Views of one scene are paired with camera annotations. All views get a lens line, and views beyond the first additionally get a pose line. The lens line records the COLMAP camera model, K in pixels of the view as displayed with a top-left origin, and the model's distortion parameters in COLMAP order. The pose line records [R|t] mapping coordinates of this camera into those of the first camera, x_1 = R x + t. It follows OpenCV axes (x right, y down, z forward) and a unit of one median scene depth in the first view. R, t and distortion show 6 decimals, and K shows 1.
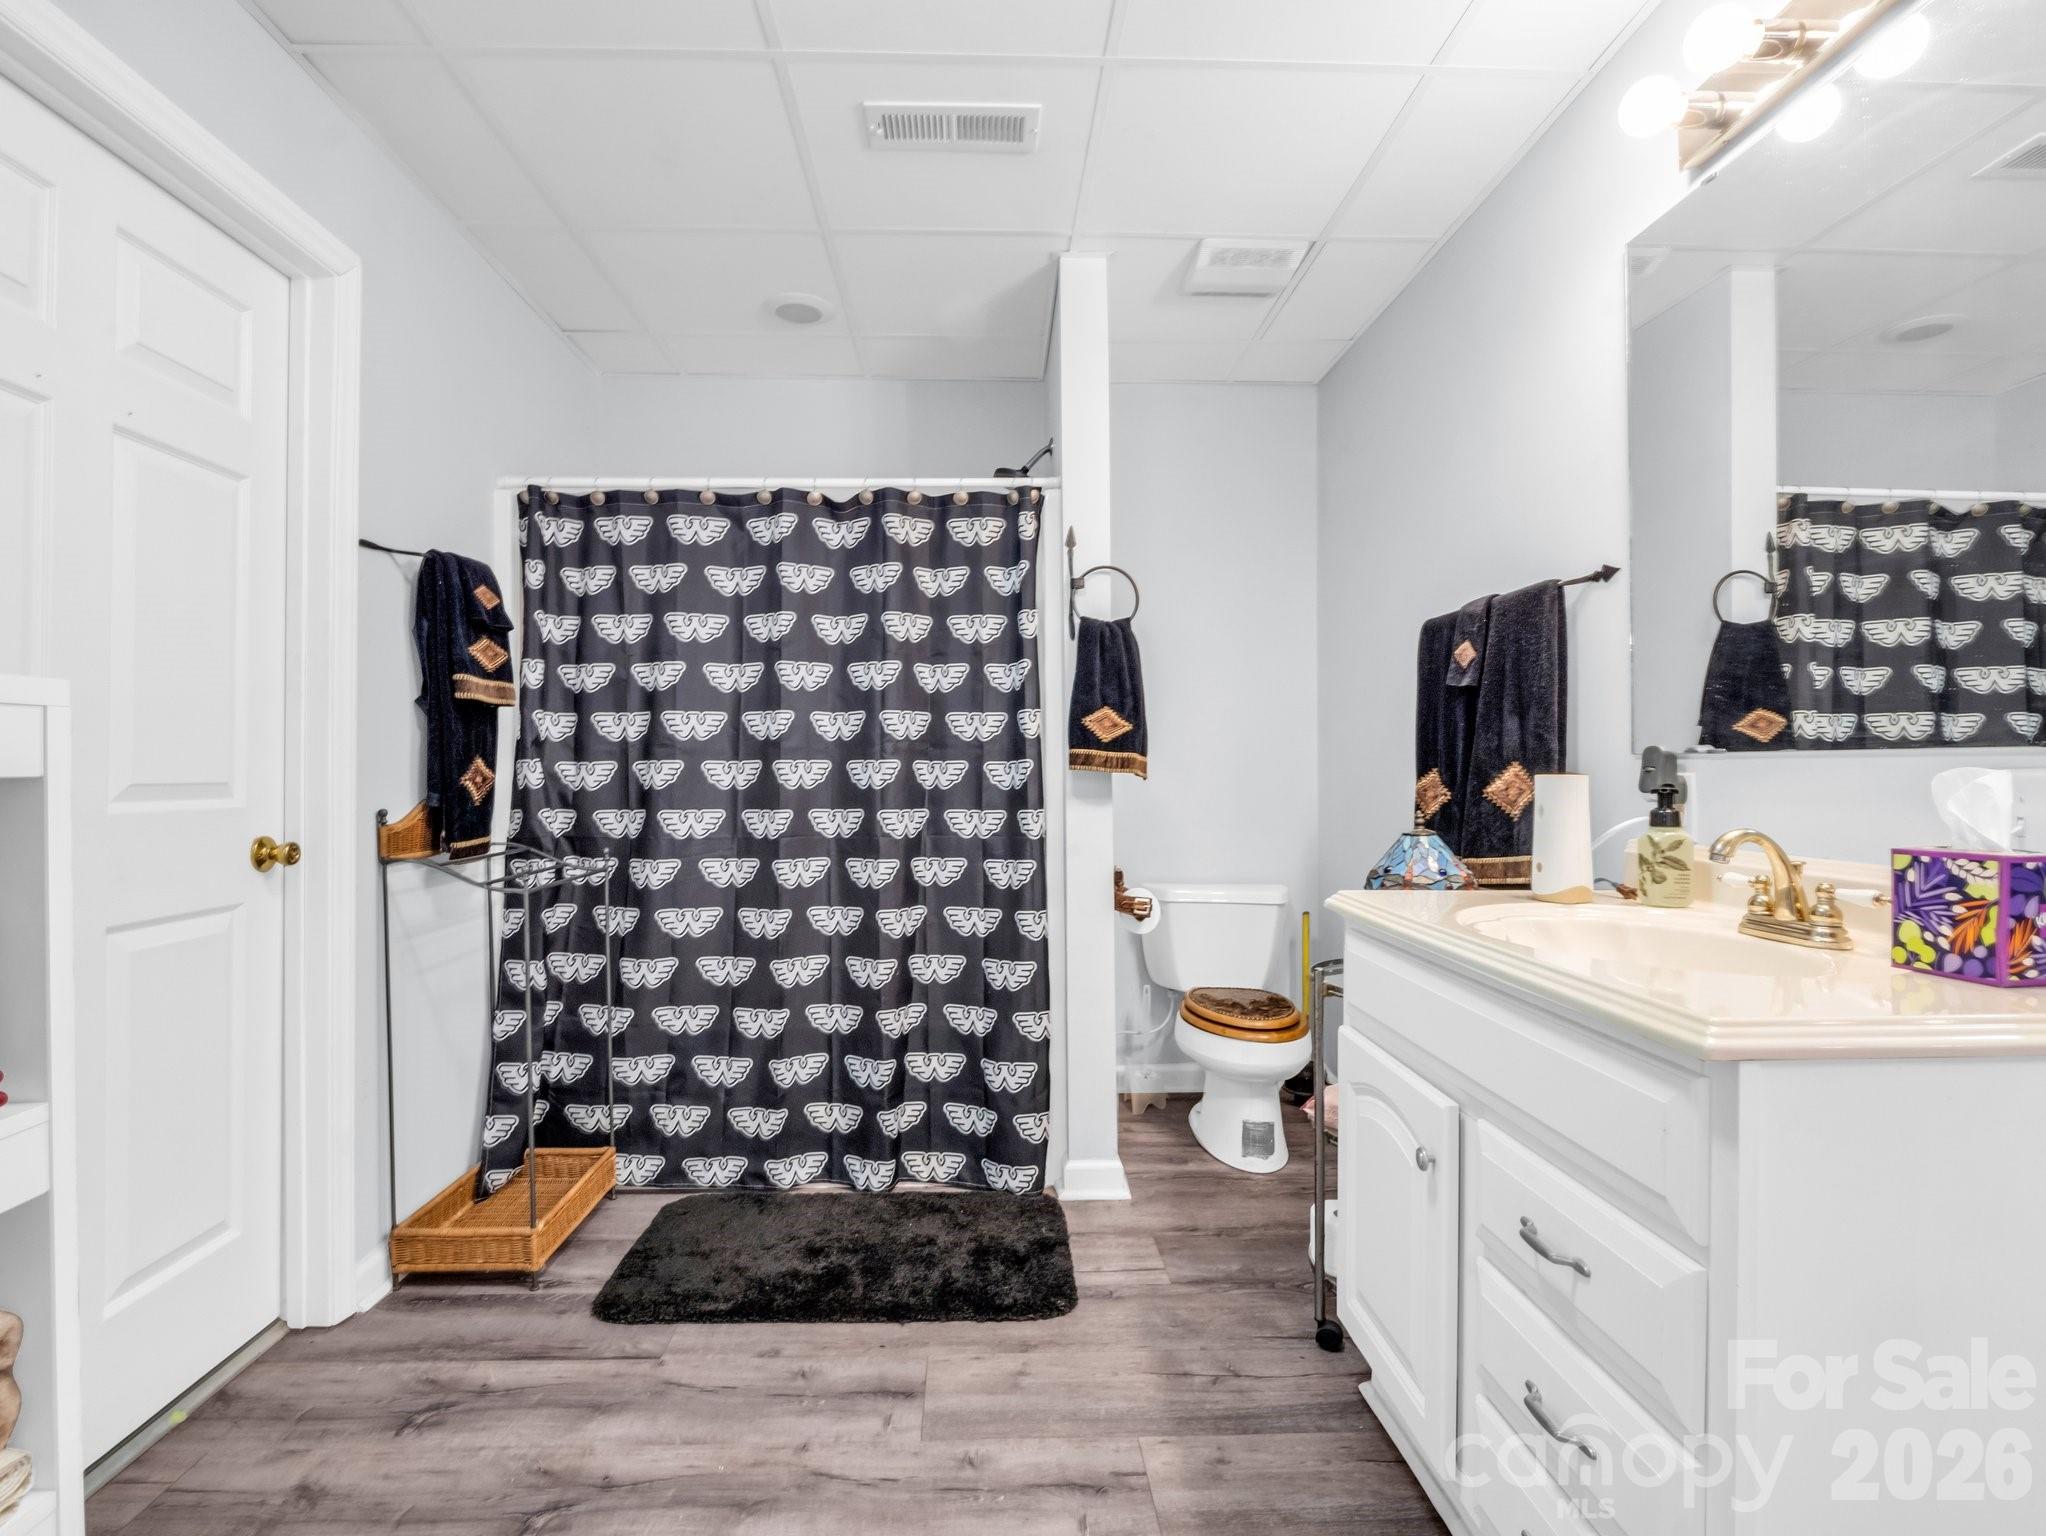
lens RADIAL K [[1018.2, 0, 1017.5], [0, 1018.2, 764.0], [0, 0, 1]] dist [-0.017165, -0.000674]
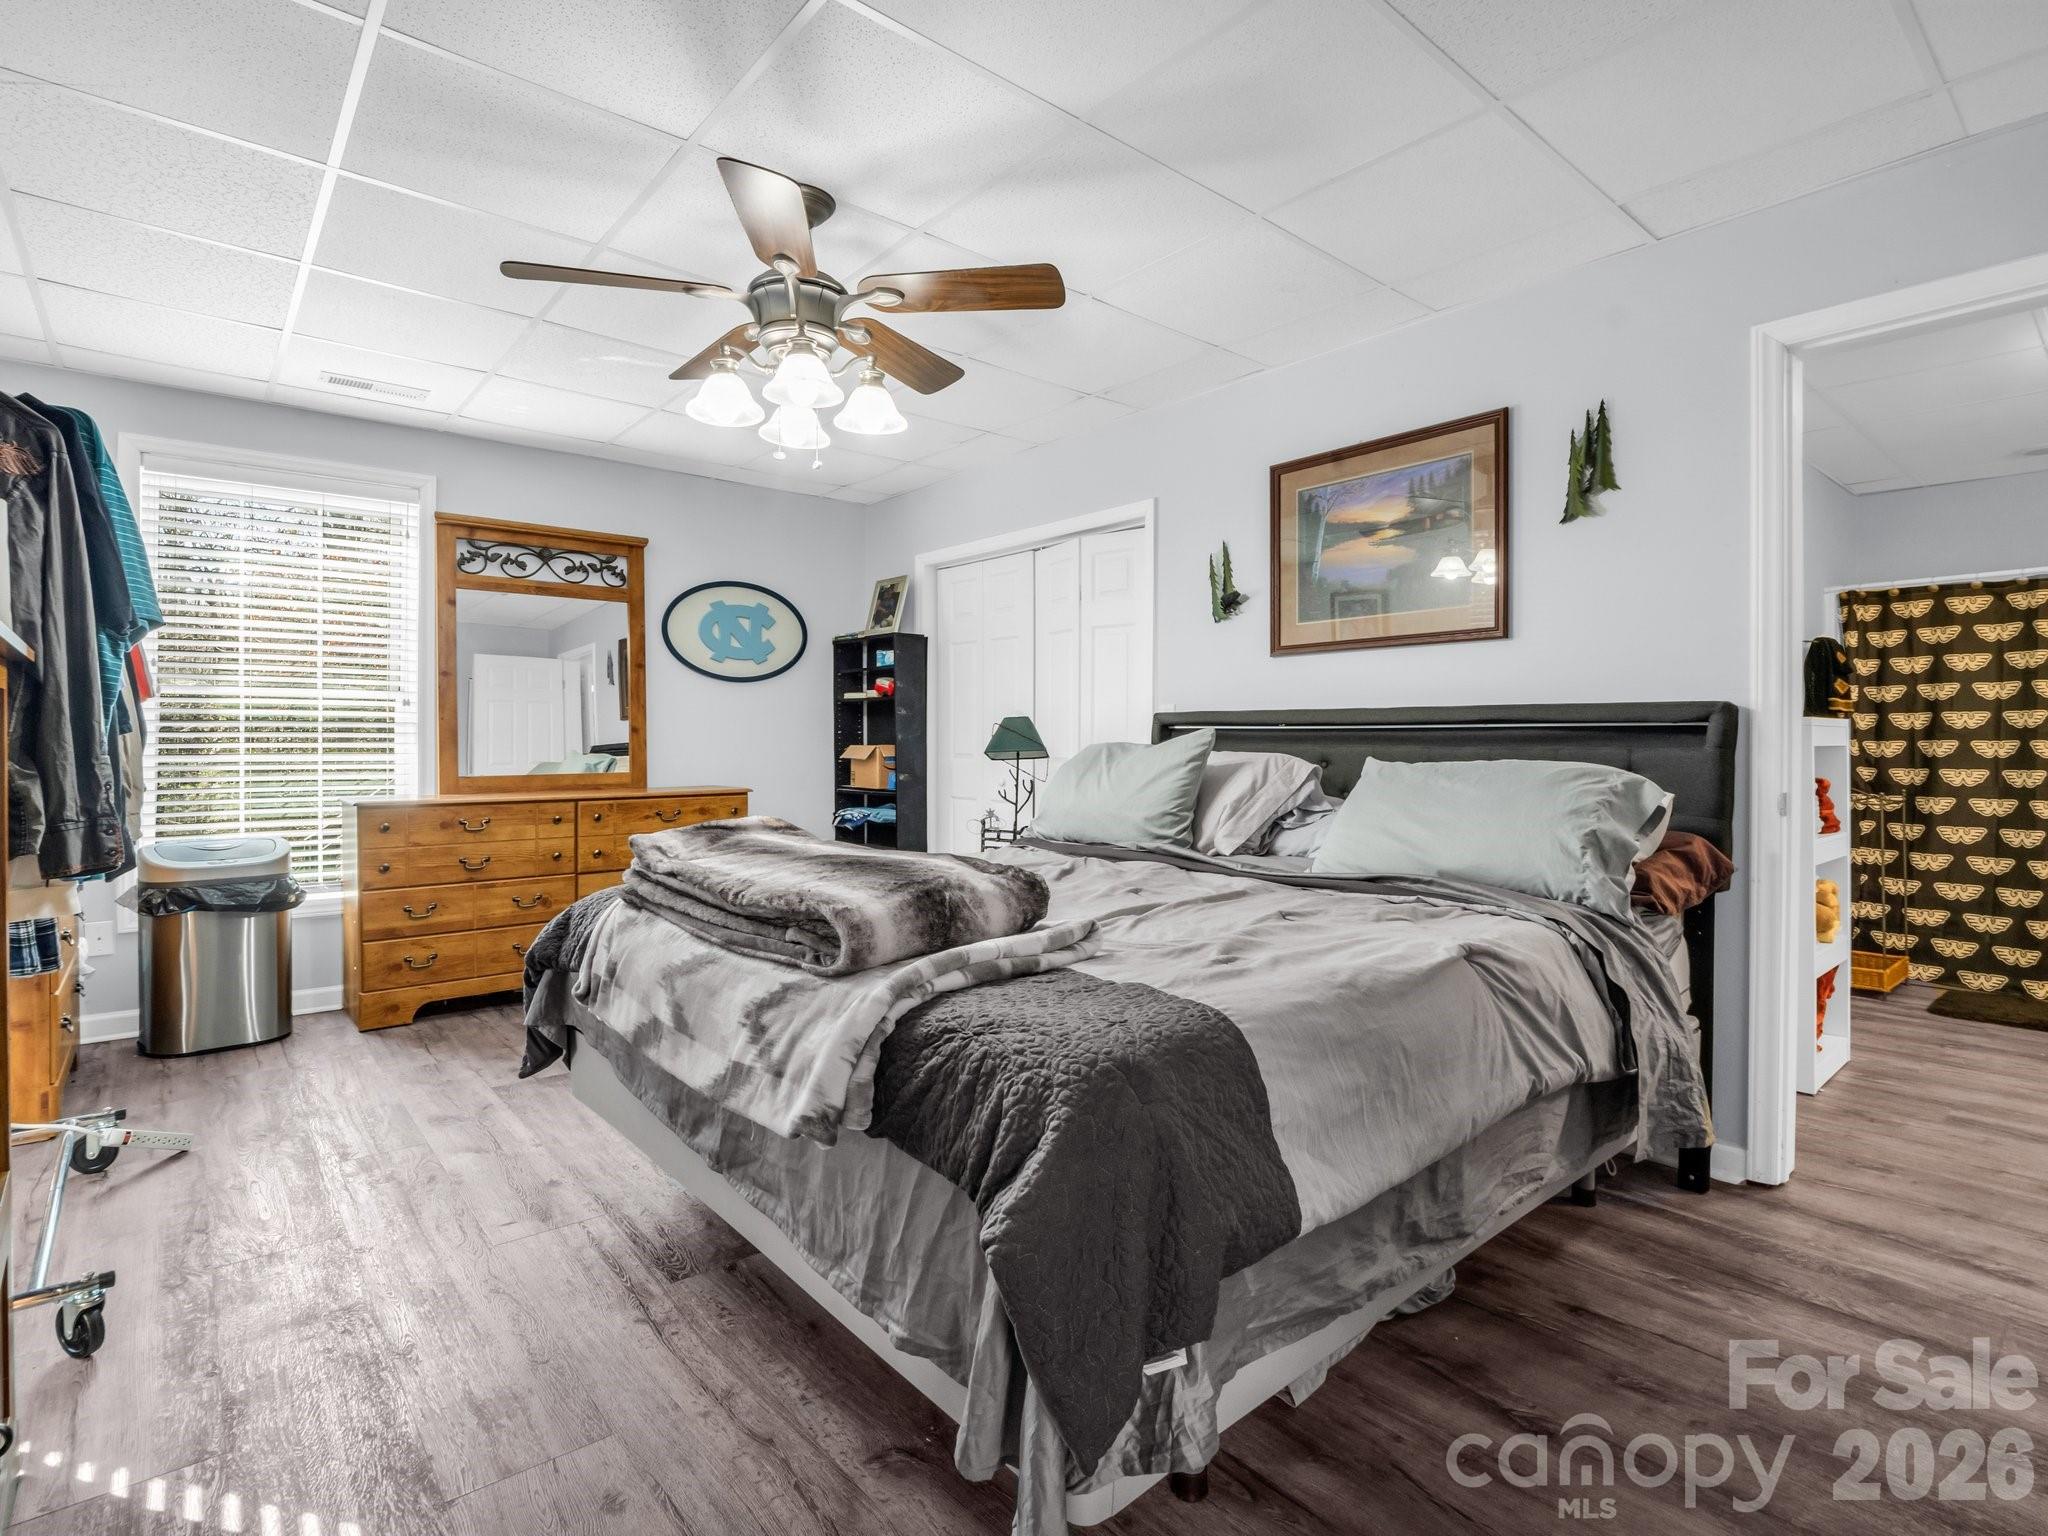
lens RADIAL K [[1019.2, 0, 1013.6], [0, 1019.2, 742.8], [0, 0, 1]] dist [-0.017165, -0.000674]
pose [[0.605511, 0.003084, -0.795831, 0.053001], [-0.003761, 0.999992, 0.001014, 0.004870], [0.795828, 0.002379, 0.605518, -1.289765]]
